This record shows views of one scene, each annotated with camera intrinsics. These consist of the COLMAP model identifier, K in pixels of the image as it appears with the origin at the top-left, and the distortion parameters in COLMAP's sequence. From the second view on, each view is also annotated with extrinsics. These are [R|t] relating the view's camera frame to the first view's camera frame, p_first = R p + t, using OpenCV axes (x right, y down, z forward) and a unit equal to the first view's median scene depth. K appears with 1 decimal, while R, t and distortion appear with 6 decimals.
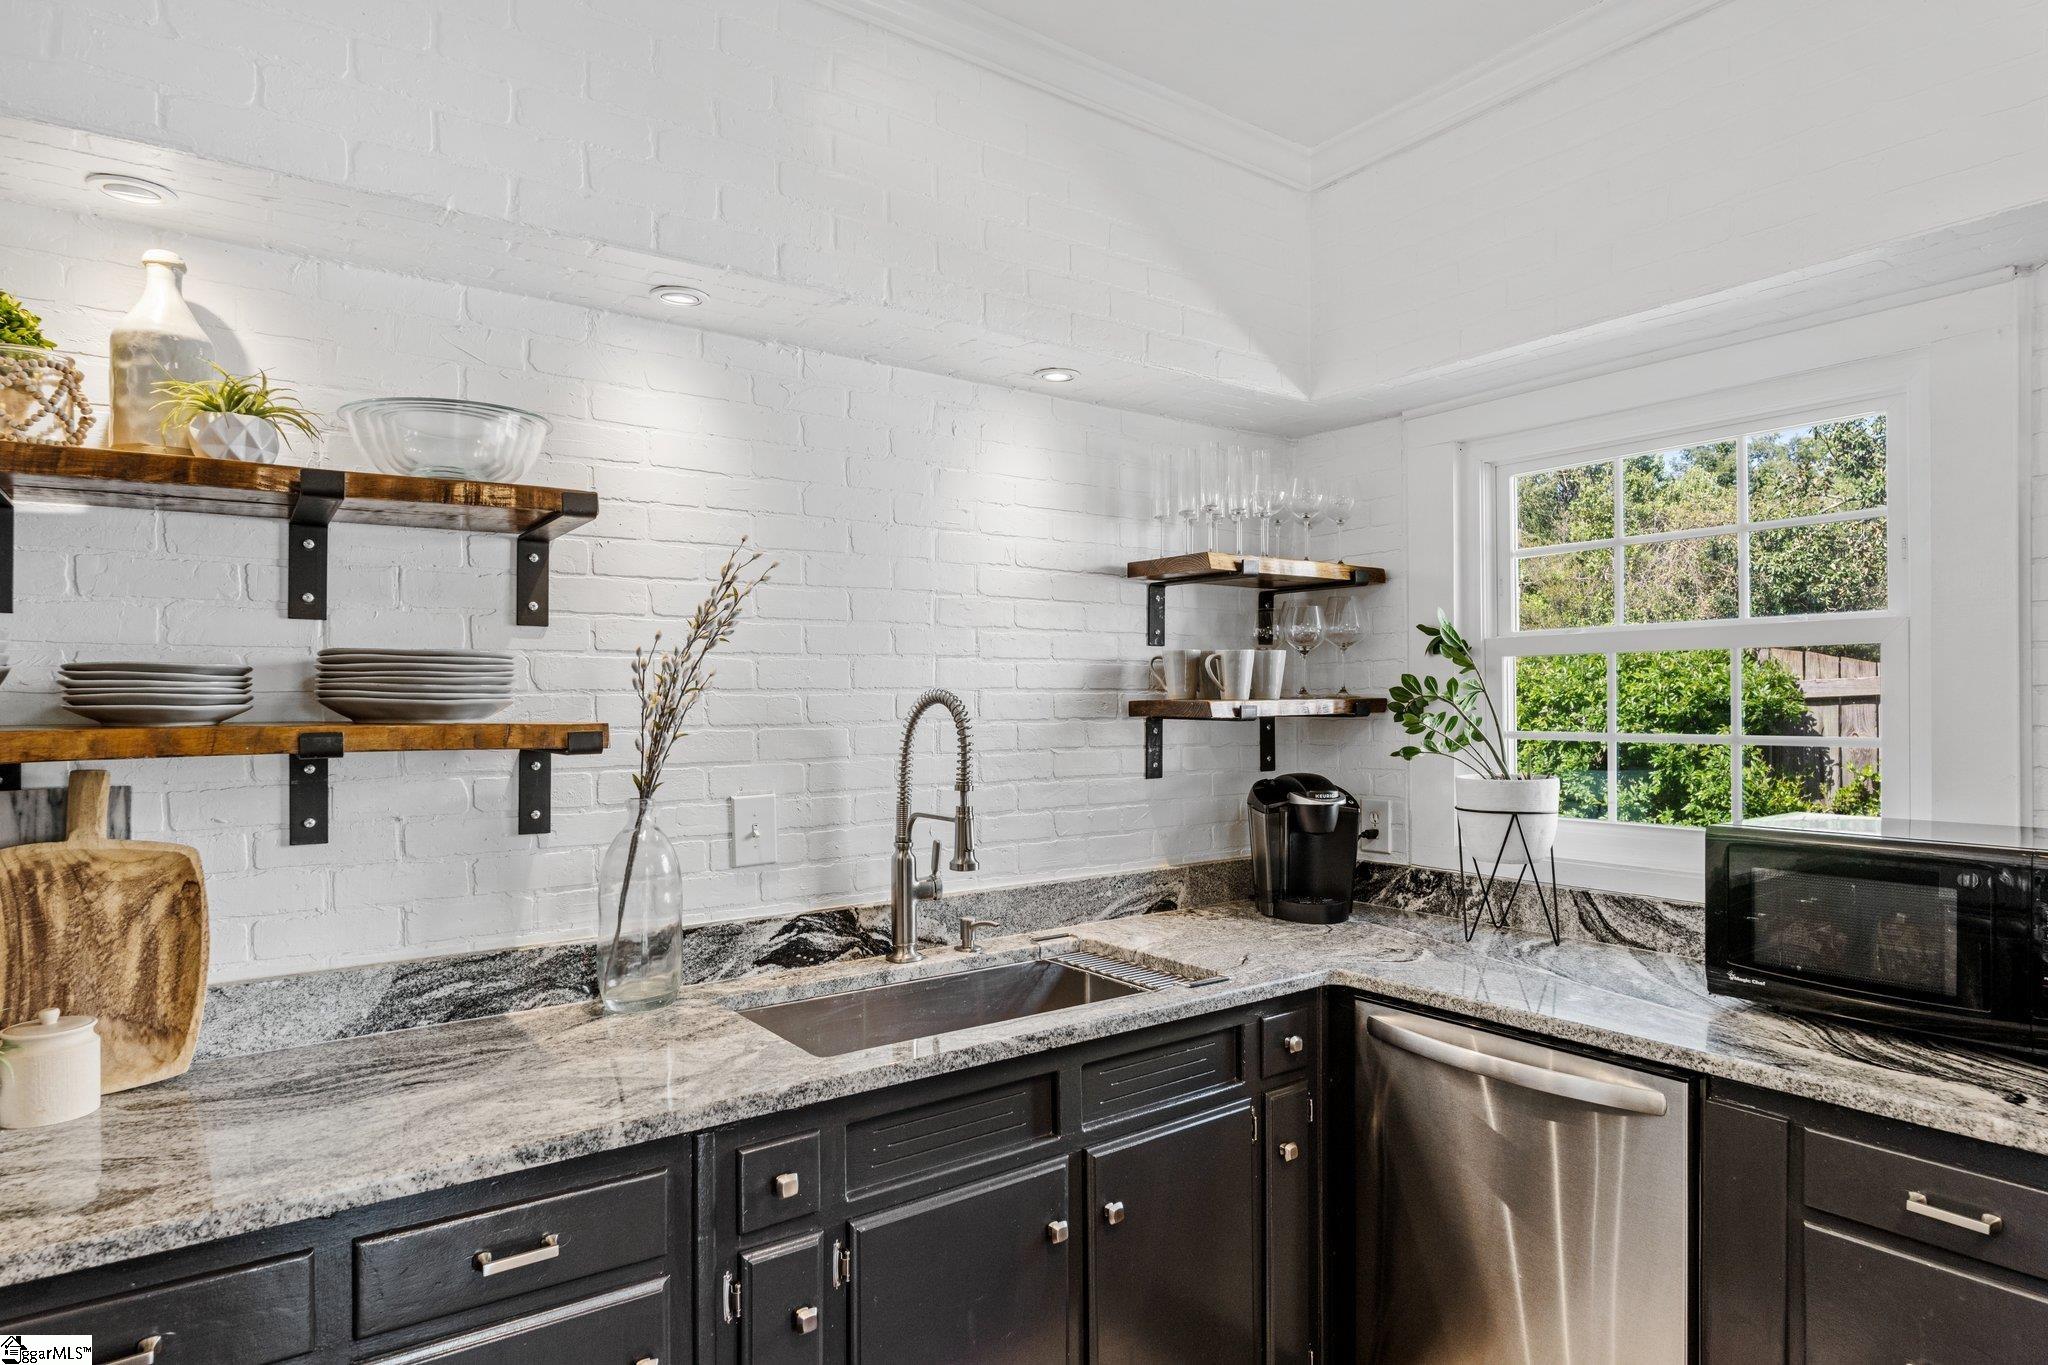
lens RADIAL K [[1158.9, 0, 1010.0], [0, 1158.9, 703.2], [0, 0, 1]] dist [0.000601, -0.001957]
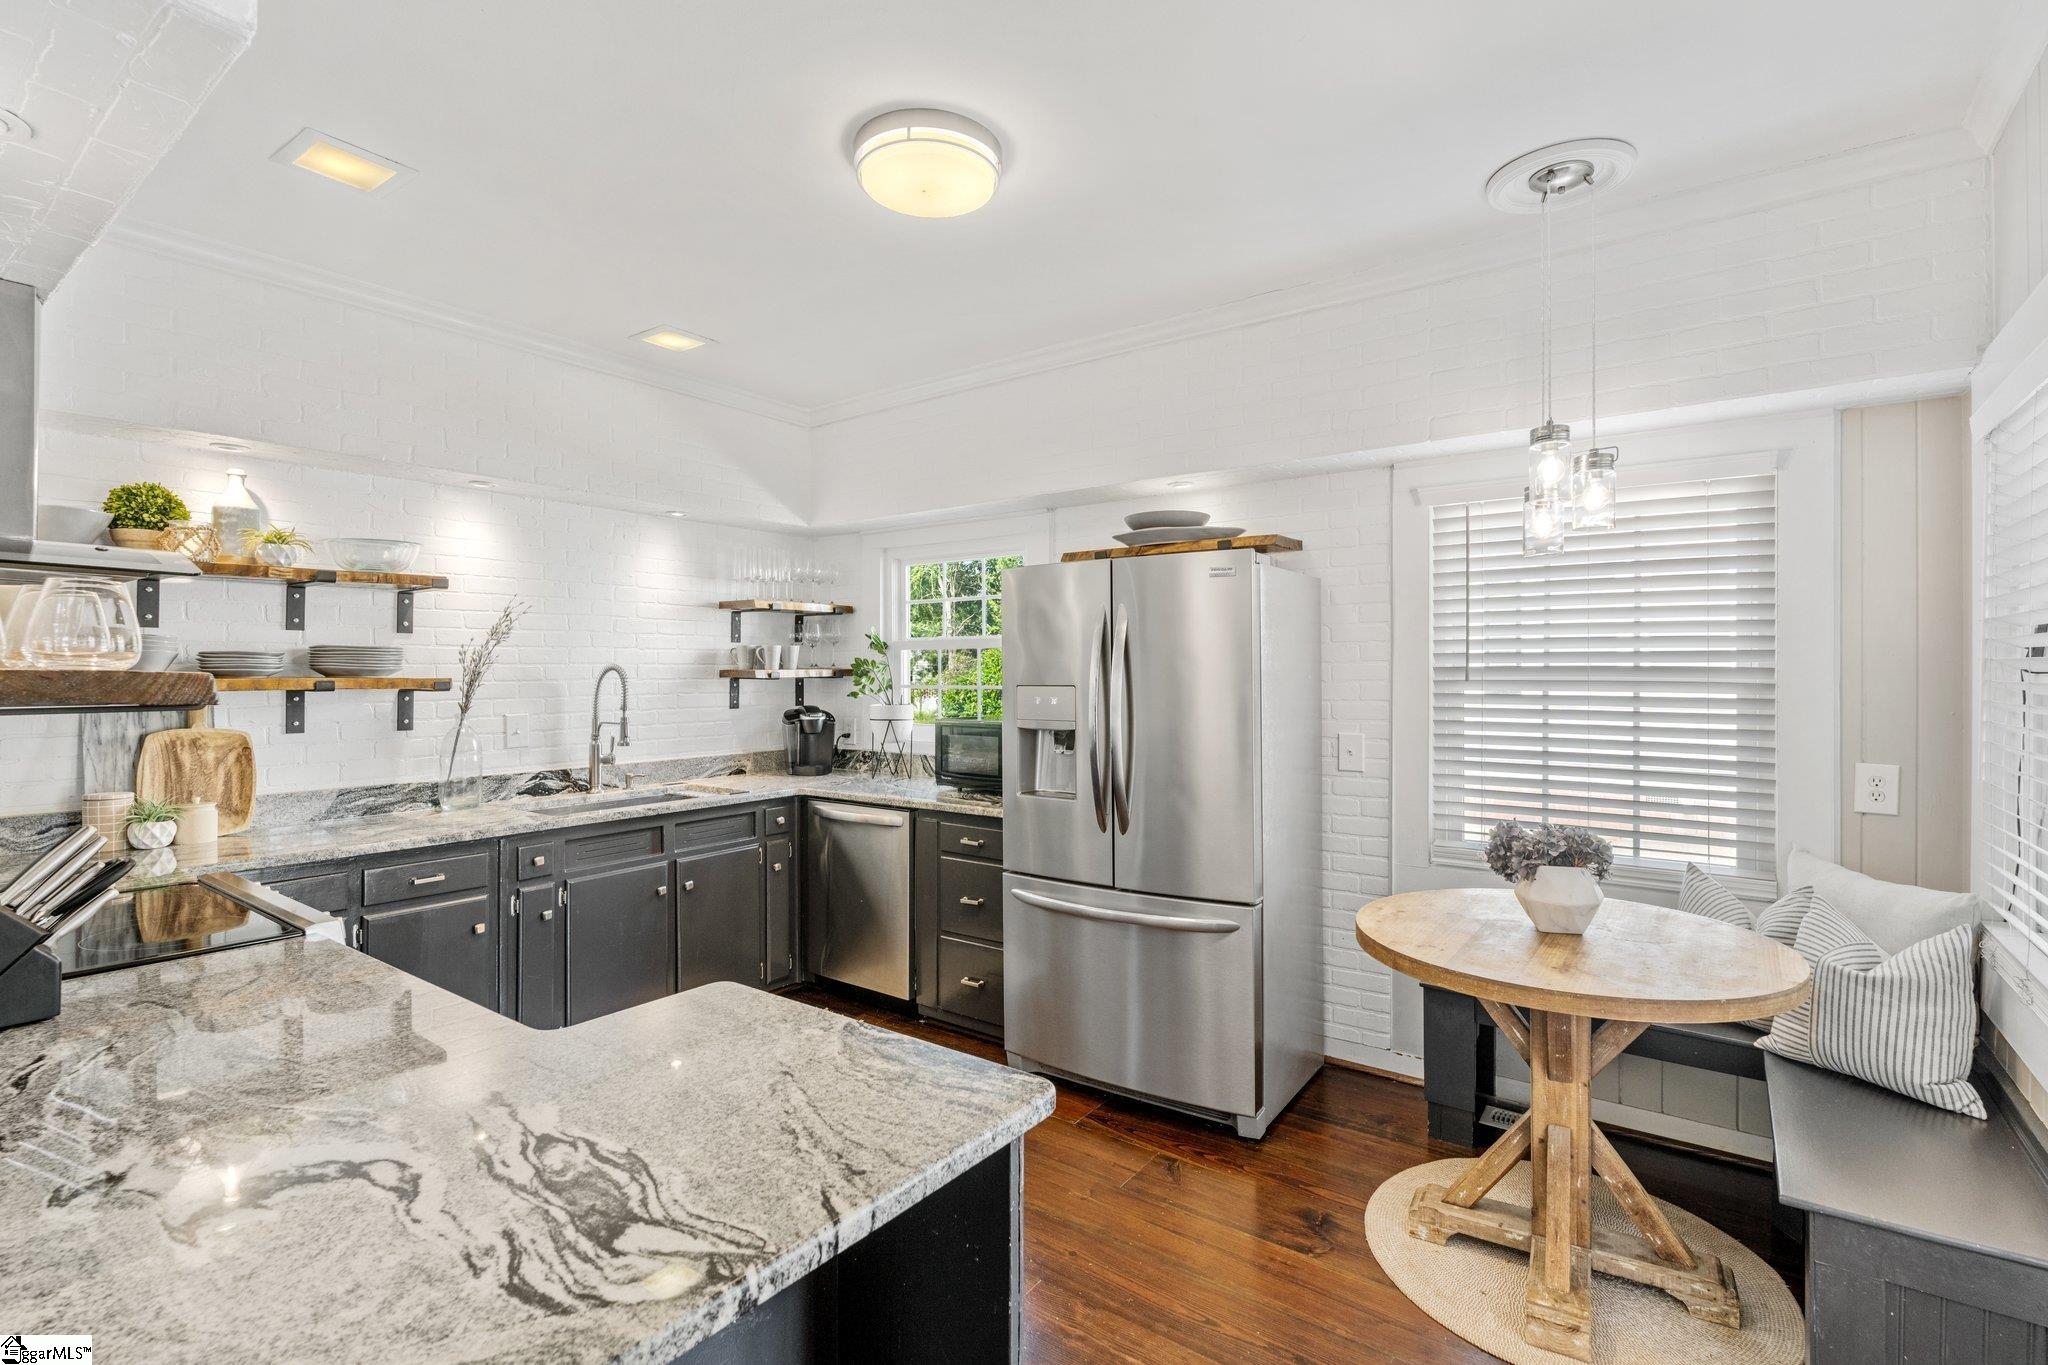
lens RADIAL K [[952.0, 0, 1022.4], [0, 952.0, 668.5], [0, 0, 1]] dist [-0.000415, 0.000371]
pose [[0.952622, 0.004354, 0.304124, 0.123611], [-0.002288, 0.999972, -0.007148, 0.007439], [-0.304147, 0.006113, 0.952606, -0.904173]]
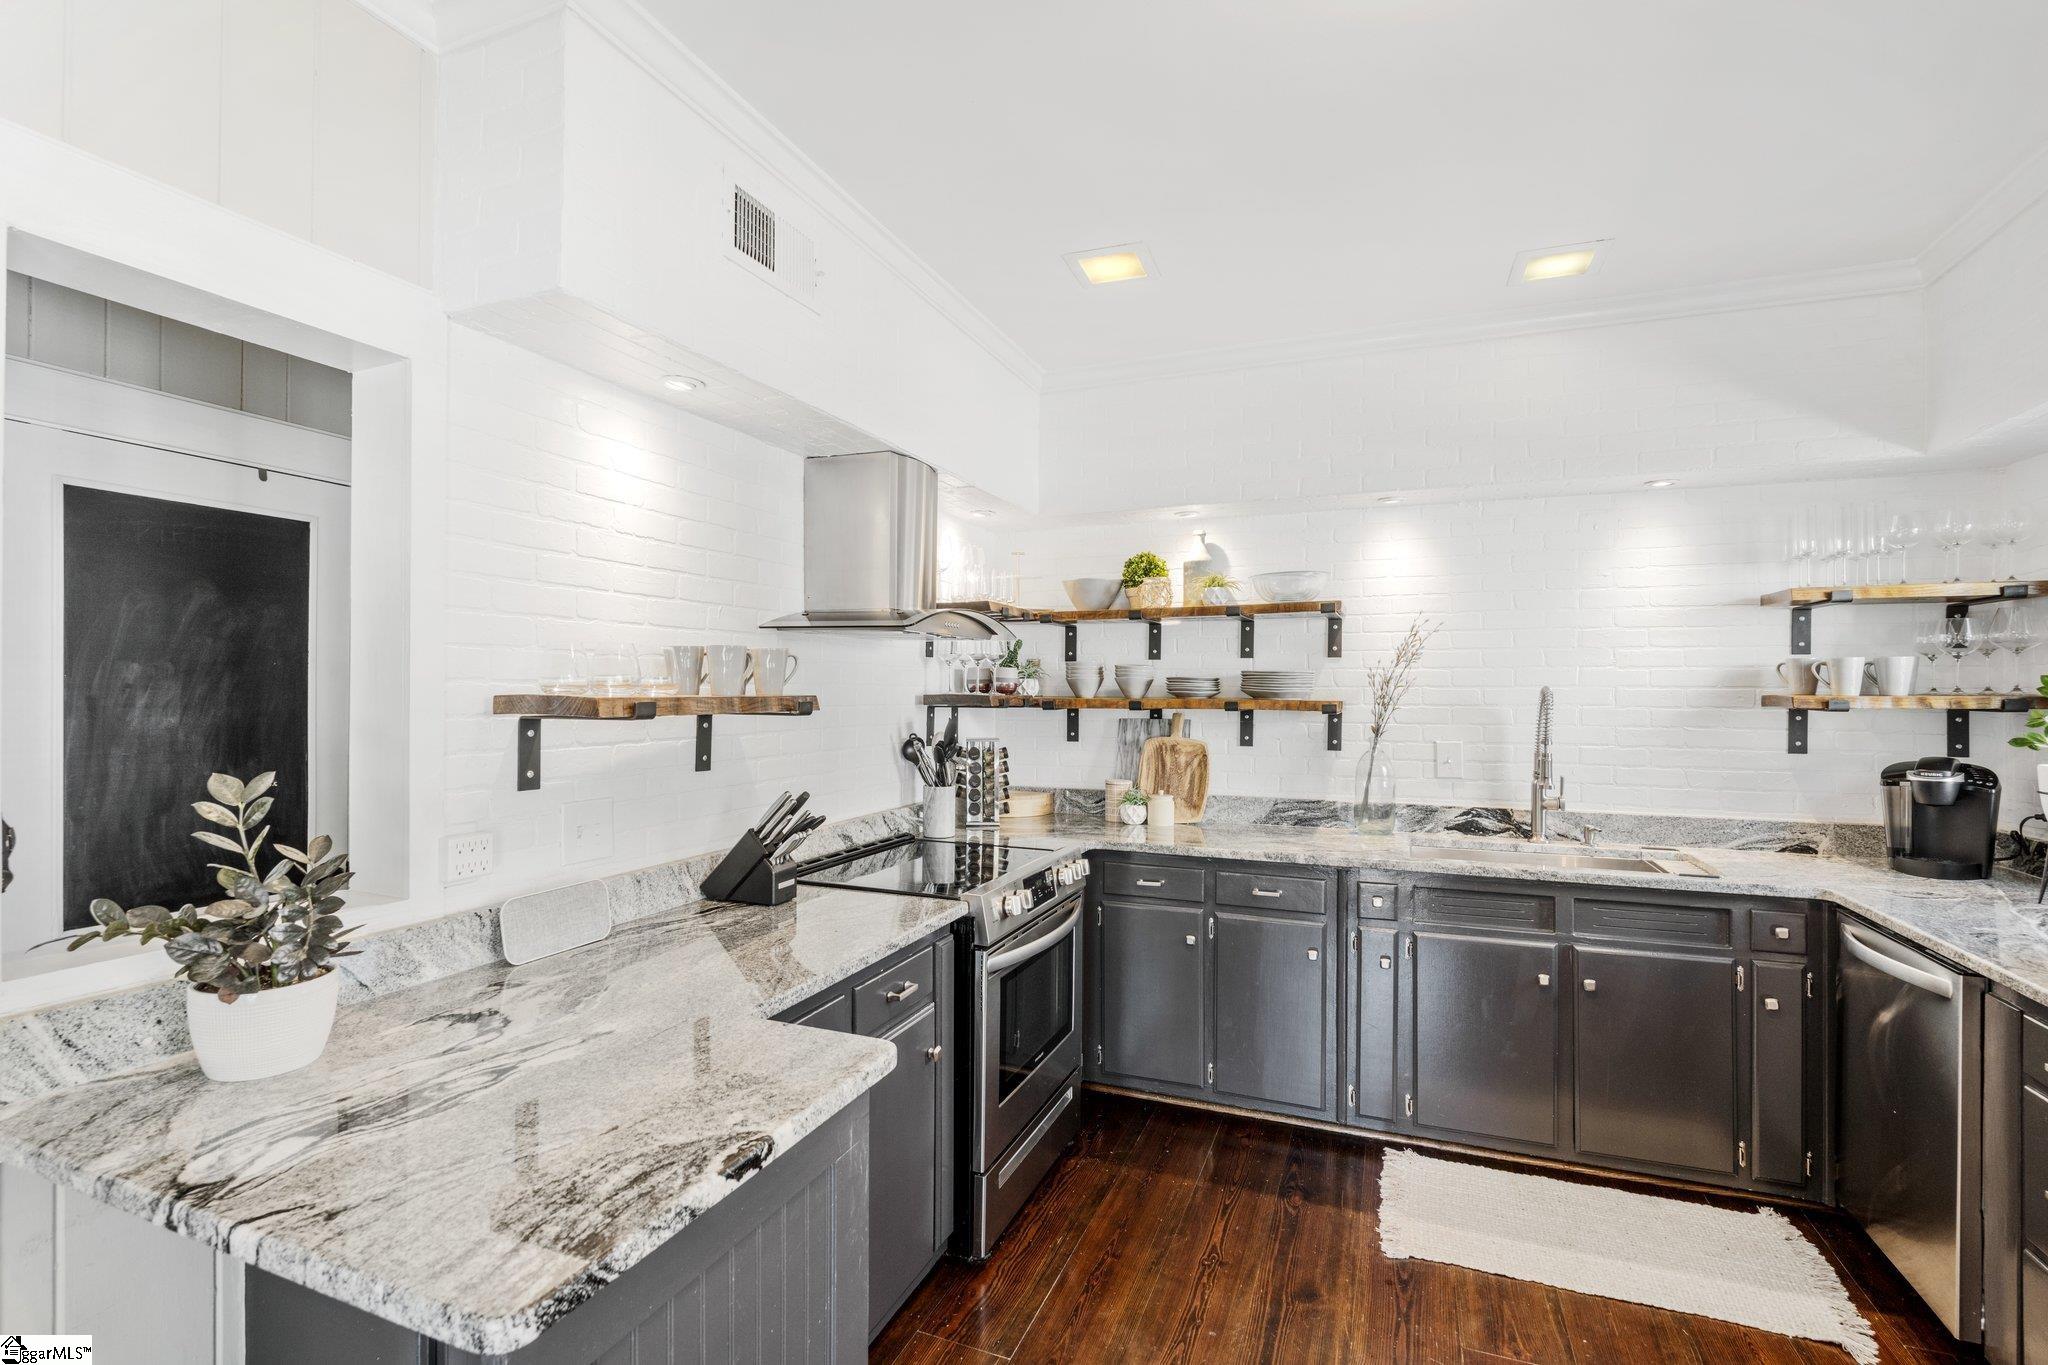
lens RADIAL K [[940.3, 0, 1020.9], [0, 940.3, 682.7], [0, 0, 1]] dist [-0.003312, 0.000534]
pose [[0.531373, 0.003189, -0.847132, 0.712706], [-0.010450, 0.999941, -0.002791, -0.005749], [0.847073, 0.010336, 0.531375, -0.421548]]
